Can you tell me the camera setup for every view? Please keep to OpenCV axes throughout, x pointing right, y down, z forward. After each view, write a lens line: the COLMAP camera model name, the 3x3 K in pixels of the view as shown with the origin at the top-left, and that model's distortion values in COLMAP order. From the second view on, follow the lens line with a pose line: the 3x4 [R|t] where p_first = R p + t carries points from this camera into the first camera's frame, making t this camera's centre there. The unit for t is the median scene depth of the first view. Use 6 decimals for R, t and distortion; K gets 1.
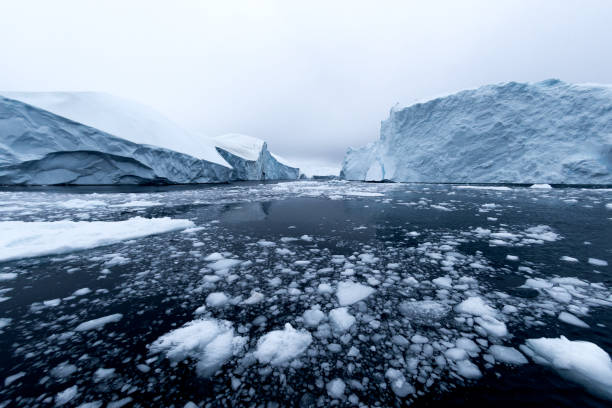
lens RADIAL K [[237.3, 0, 308.1], [0, 237.3, 206.2], [0, 0, 1]] dist [0.022242, -0.000221]
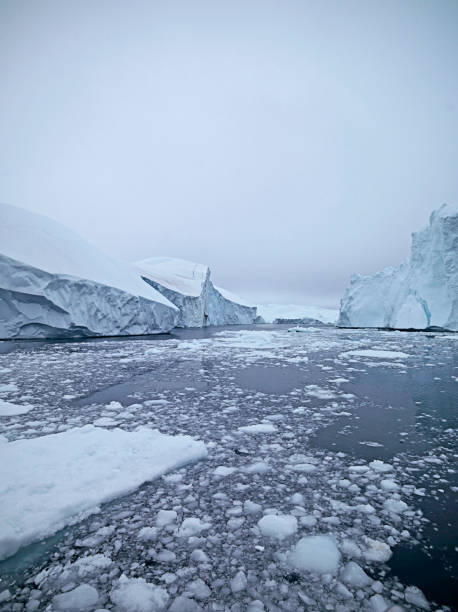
lens RADIAL K [[372.6, 0, 229.0], [0, 372.6, 306.0], [0, 0, 1]] dist [-0.054816, 0.000428]
pose [[0.997243, -0.007867, -0.073790, -0.136198], [-0.004019, 0.987179, -0.159565, -0.019600], [0.074099, 0.159421, 0.984426, 0.077373]]
